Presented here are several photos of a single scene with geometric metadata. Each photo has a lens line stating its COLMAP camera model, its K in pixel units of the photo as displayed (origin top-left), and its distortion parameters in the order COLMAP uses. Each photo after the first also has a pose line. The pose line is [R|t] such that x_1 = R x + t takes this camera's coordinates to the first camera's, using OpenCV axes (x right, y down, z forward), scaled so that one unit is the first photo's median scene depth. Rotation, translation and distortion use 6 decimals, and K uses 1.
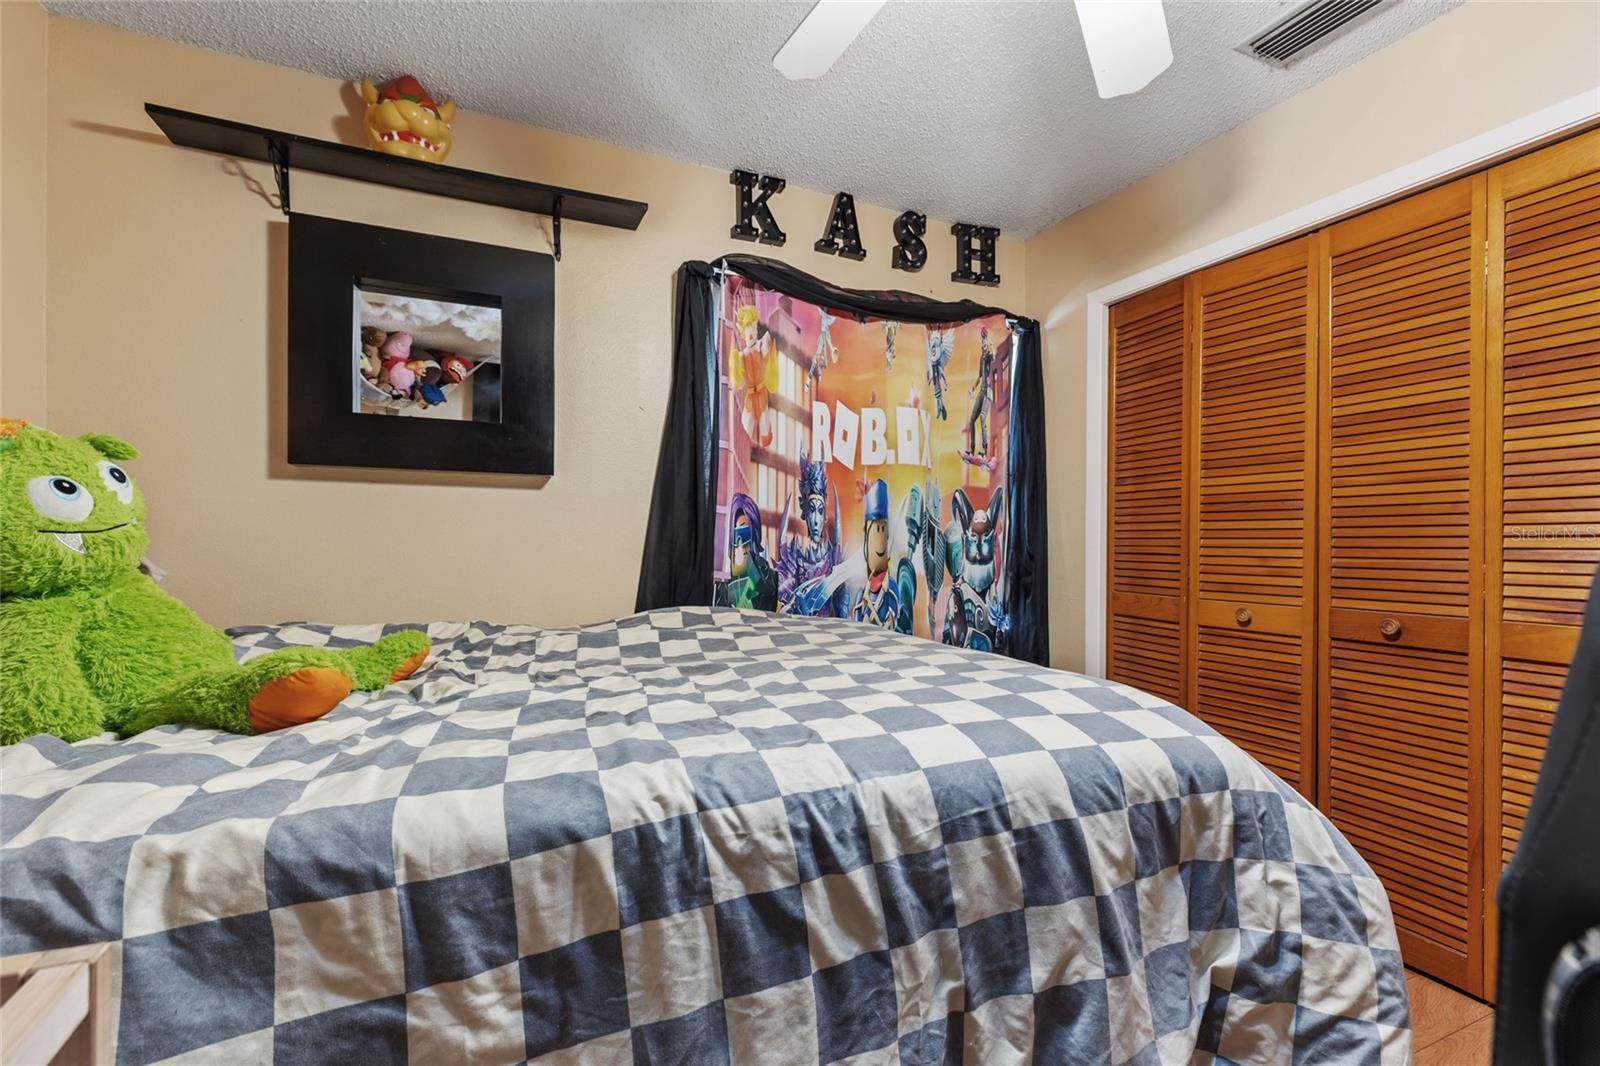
lens RADIAL K [[720.8, 0, 802.4], [0, 720.8, 553.4], [0, 0, 1]] dist [0.004218, 0.000769]
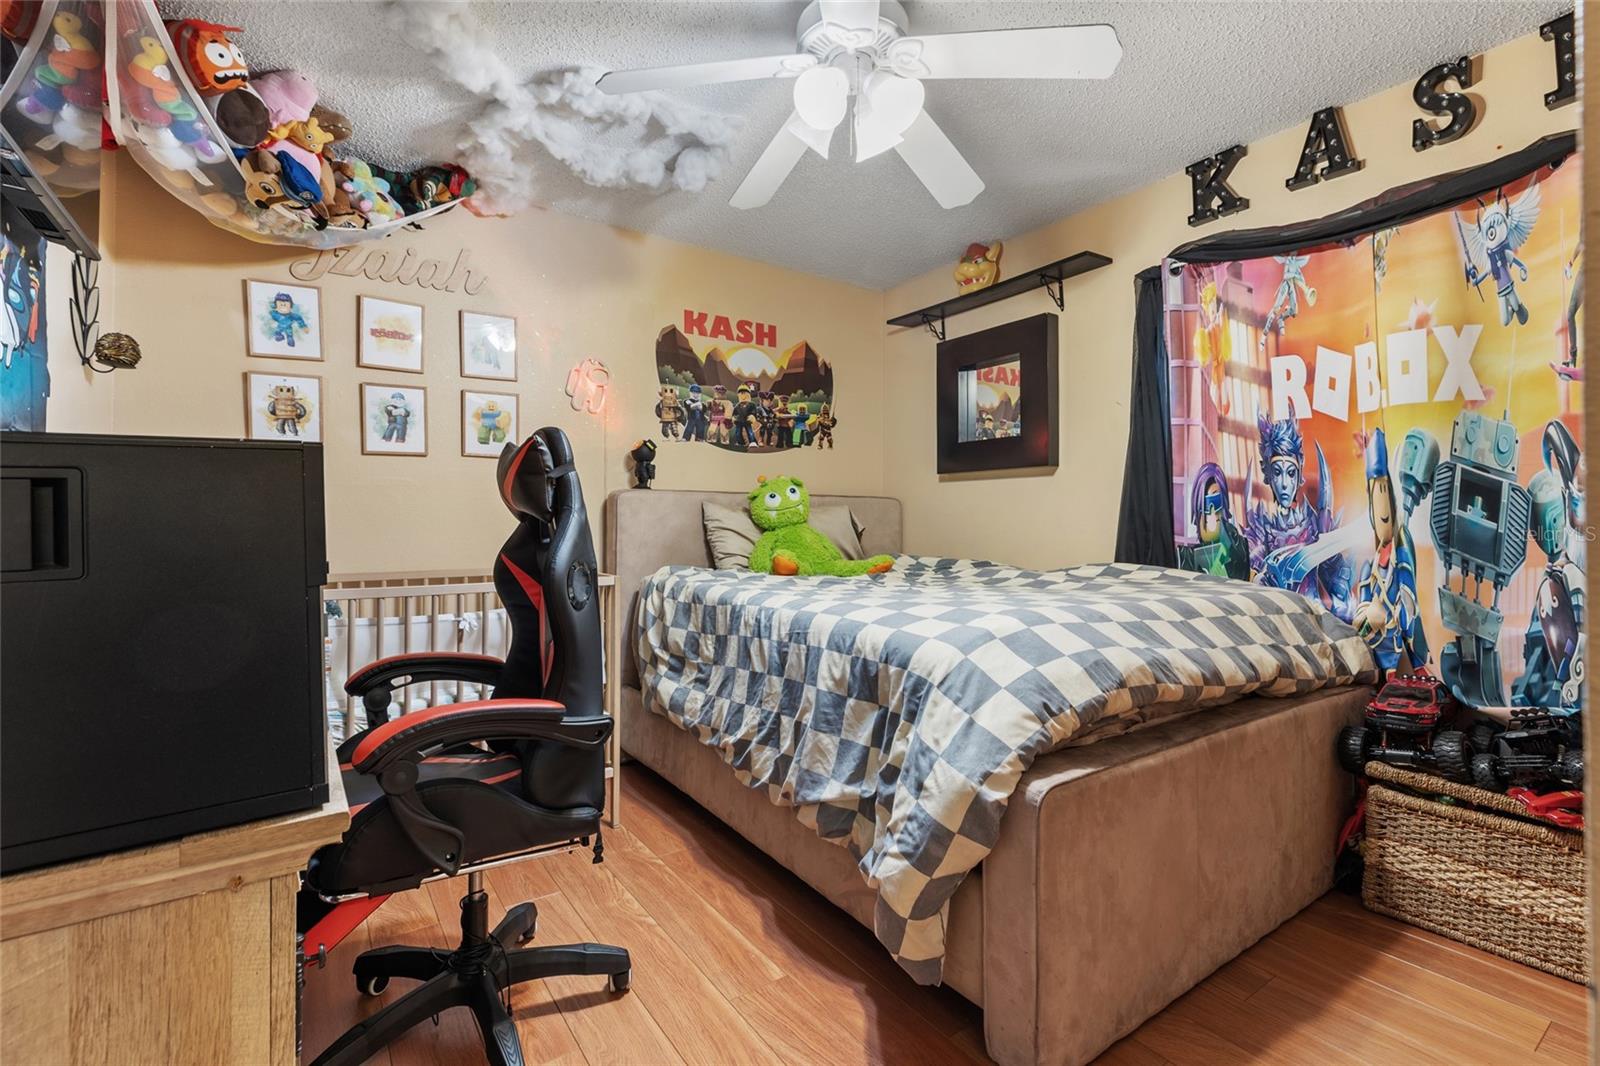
lens RADIAL K [[722.8, 0, 805.6], [0, 722.8, 536.9], [0, 0, 1]] dist [0.005679, 0.001154]
pose [[0.182060, 0.012417, -0.983209, 0.835184], [-0.012069, 0.999873, 0.010392, 0.020585], [0.983213, 0.009974, 0.182187, 0.227083]]
